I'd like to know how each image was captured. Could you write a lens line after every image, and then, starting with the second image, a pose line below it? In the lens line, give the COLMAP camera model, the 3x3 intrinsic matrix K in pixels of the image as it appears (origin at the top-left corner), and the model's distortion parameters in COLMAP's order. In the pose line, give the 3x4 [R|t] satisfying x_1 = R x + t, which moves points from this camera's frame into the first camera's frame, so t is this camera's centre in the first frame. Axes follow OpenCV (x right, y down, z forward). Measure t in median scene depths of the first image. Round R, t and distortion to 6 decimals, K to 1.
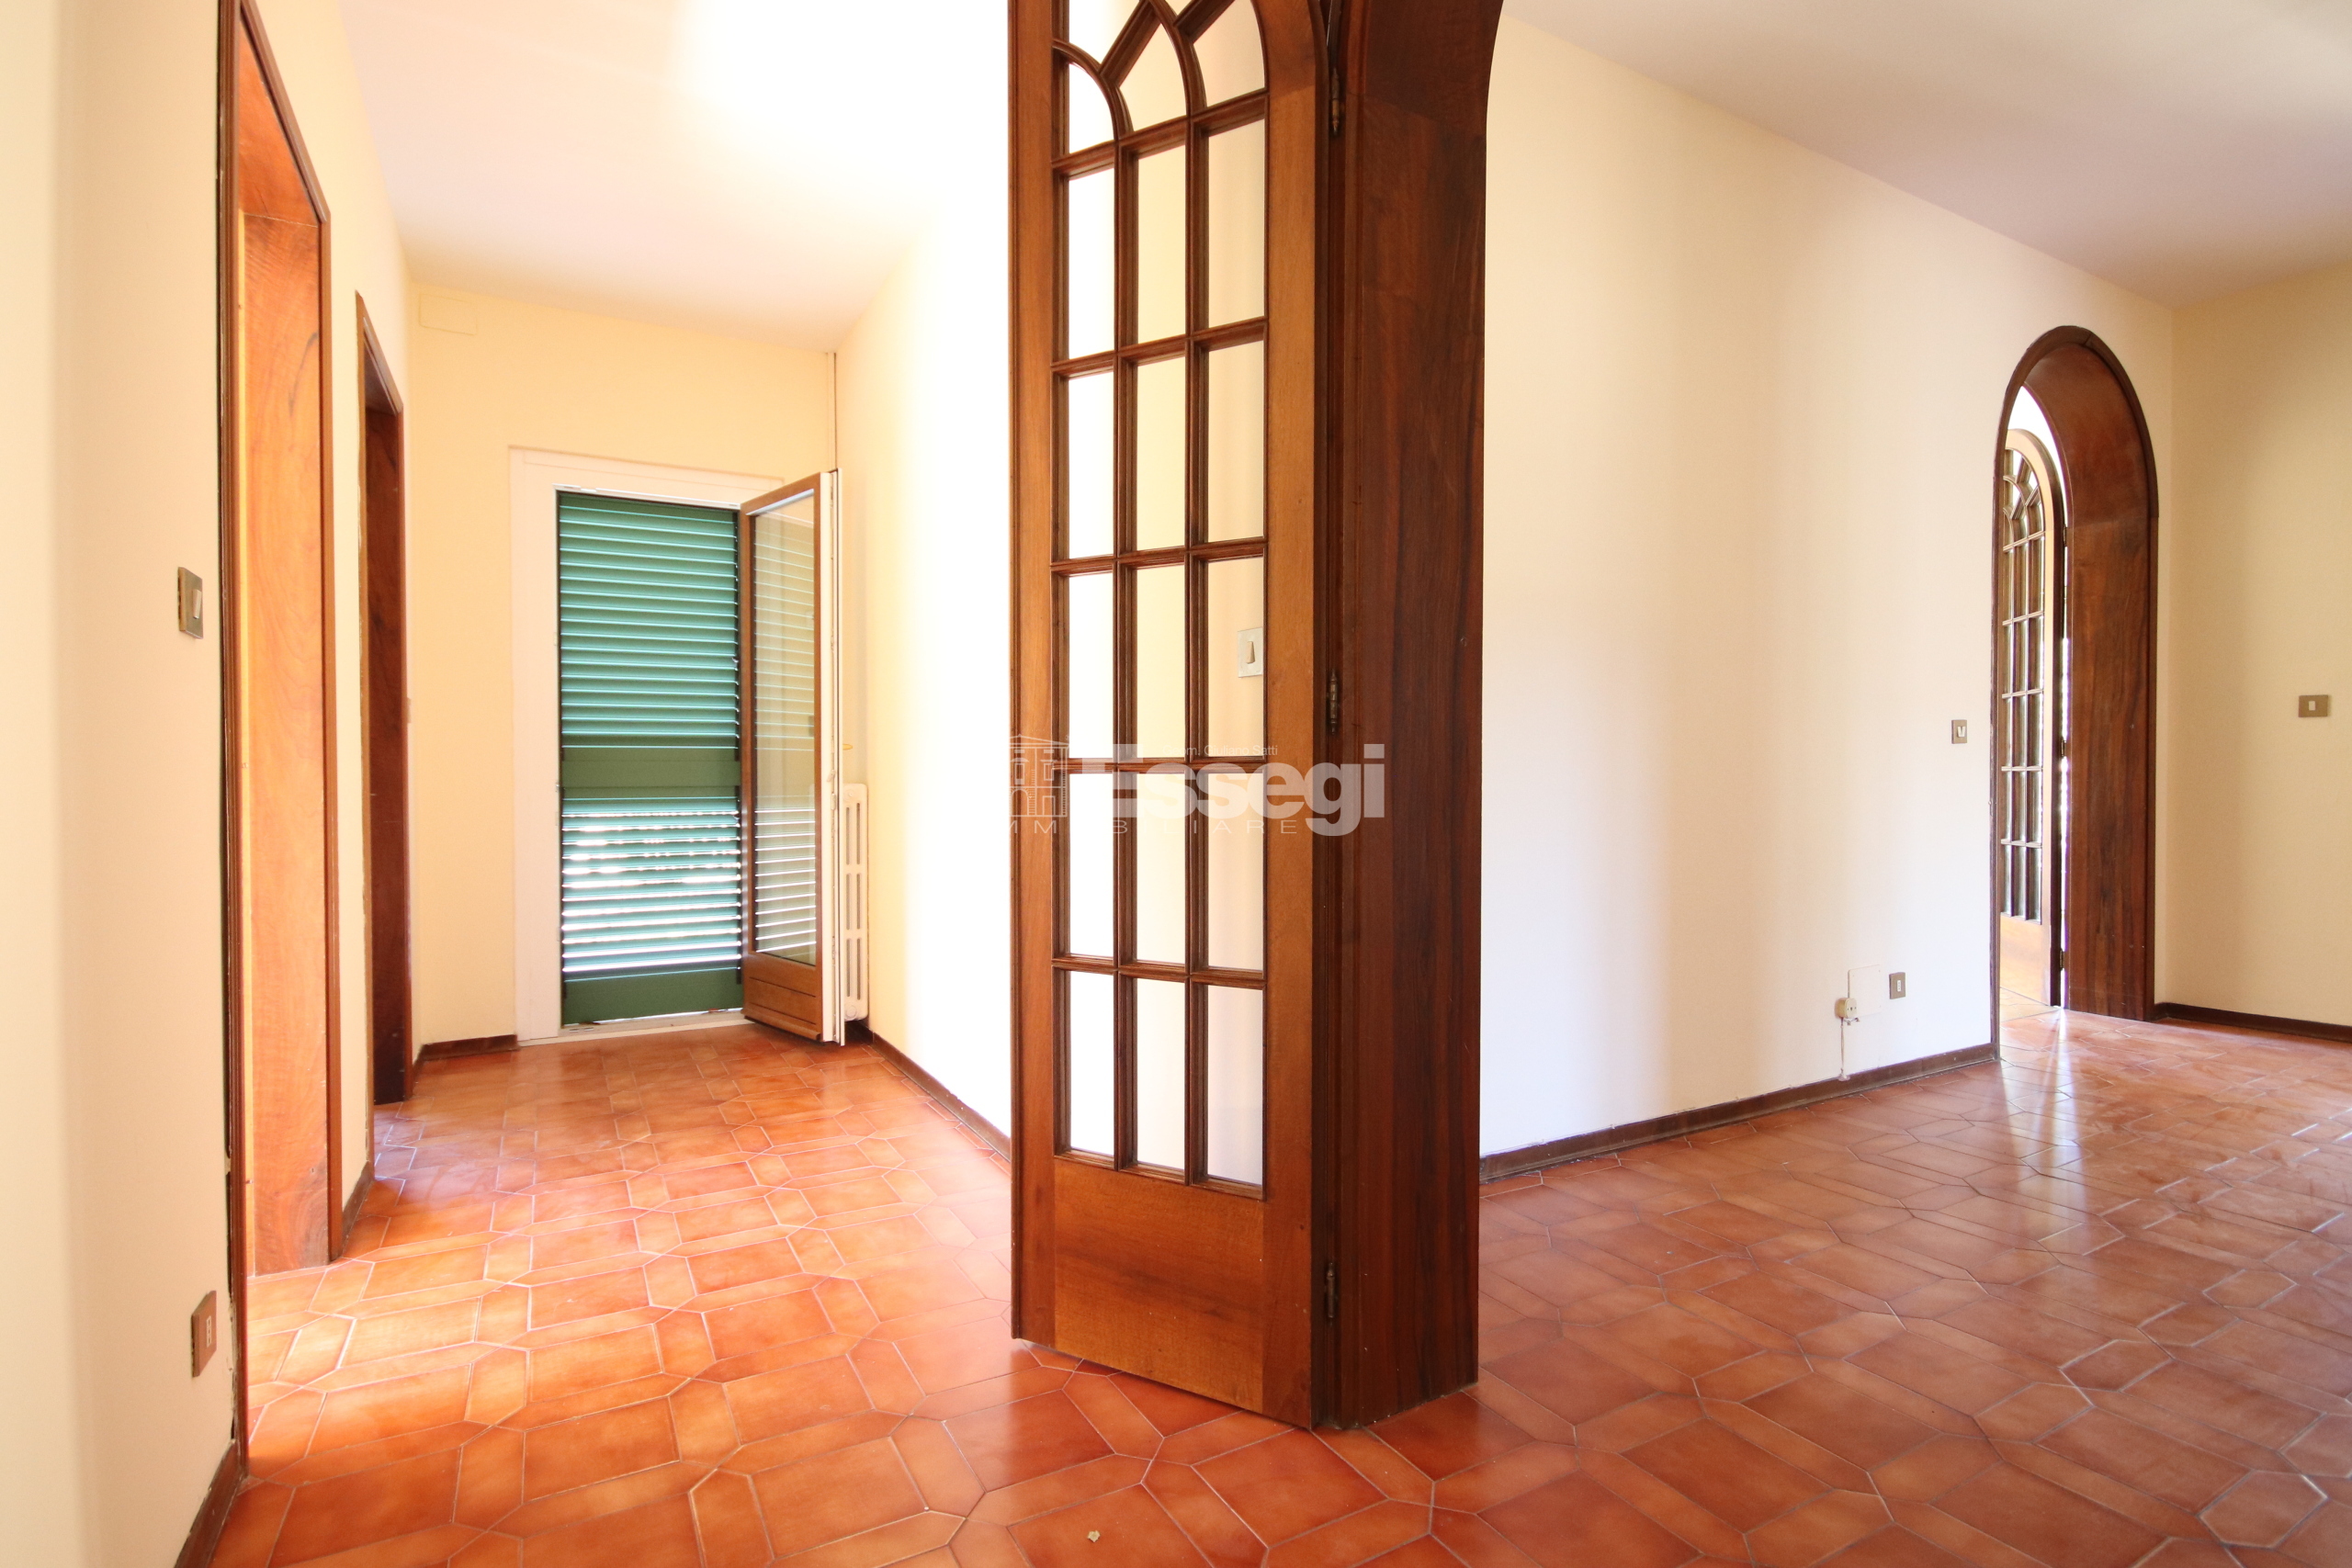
lens RADIAL K [[1133.9, 0, 1176.0], [0, 1133.9, 784.0], [0, 0, 1]] dist [-0.002181, -0.001228]
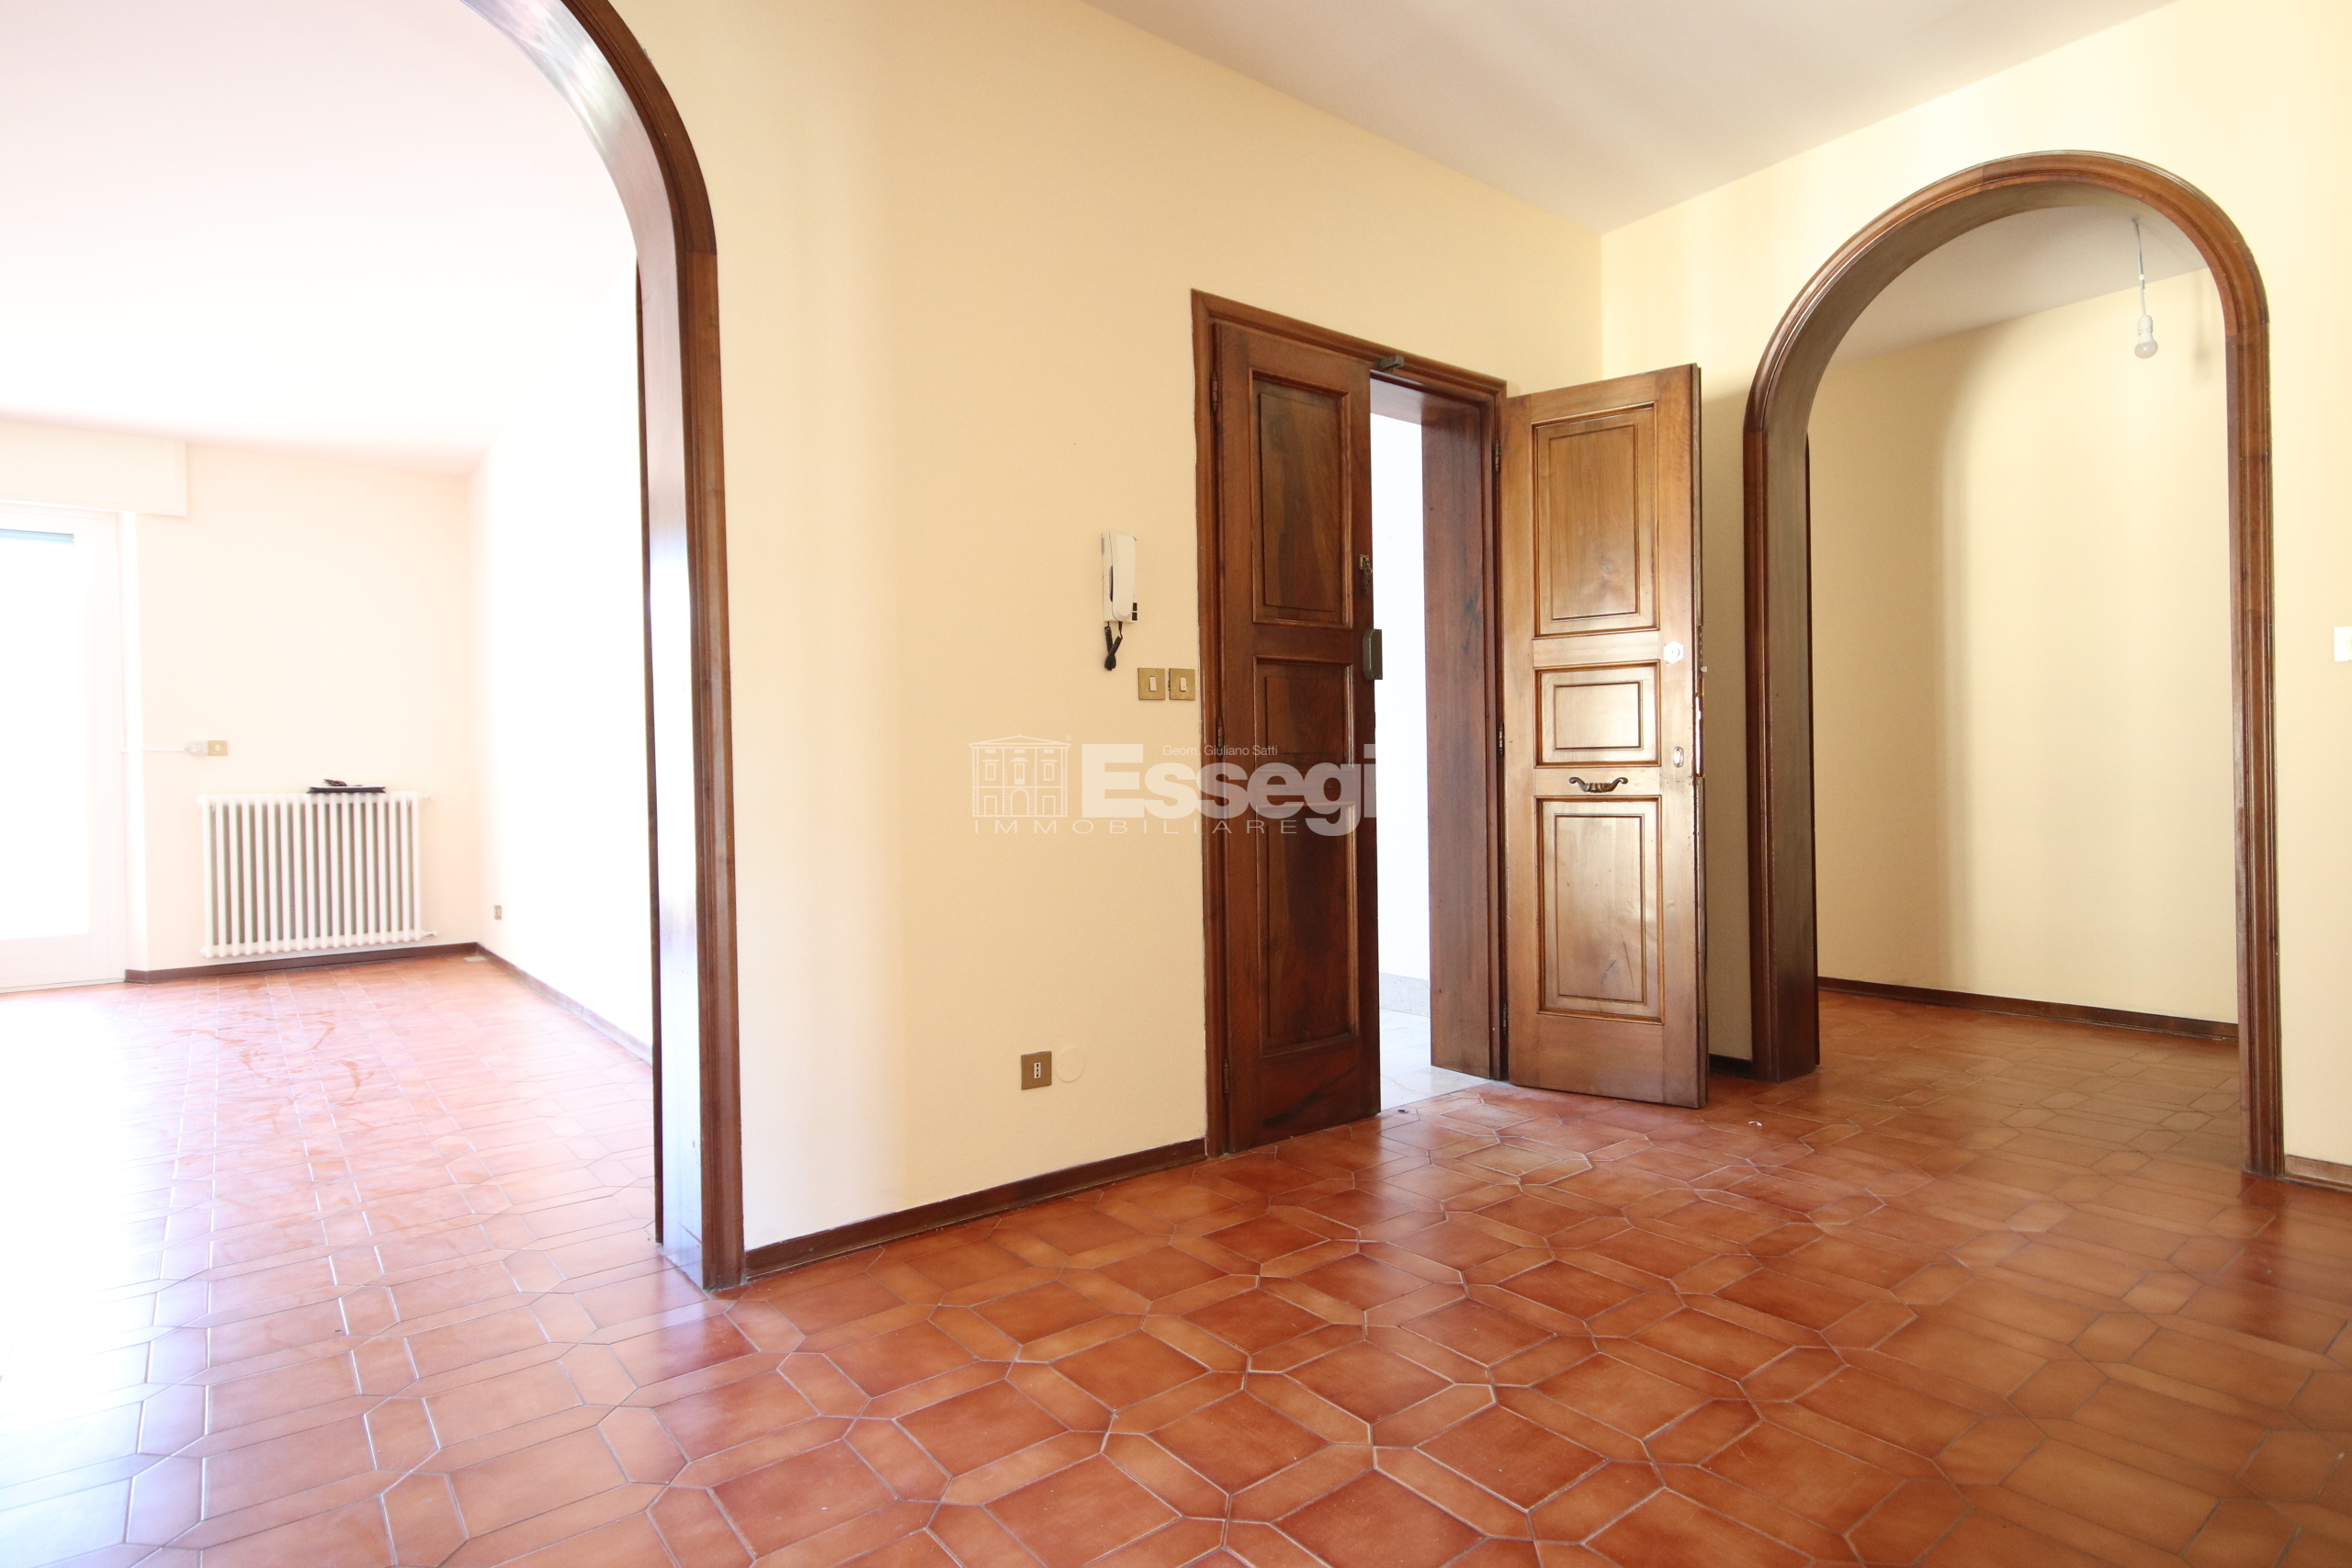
lens RADIAL K [[1219.6, 0, 1170.0], [0, 1219.6, 789.5], [0, 0, 1]] dist [0.010810, -0.000010]
pose [[-0.988935, 0.017266, -0.147344, 1.847441], [0.014203, 0.999661, 0.021818, -0.016312], [0.147671, 0.019484, -0.988845, 2.330453]]
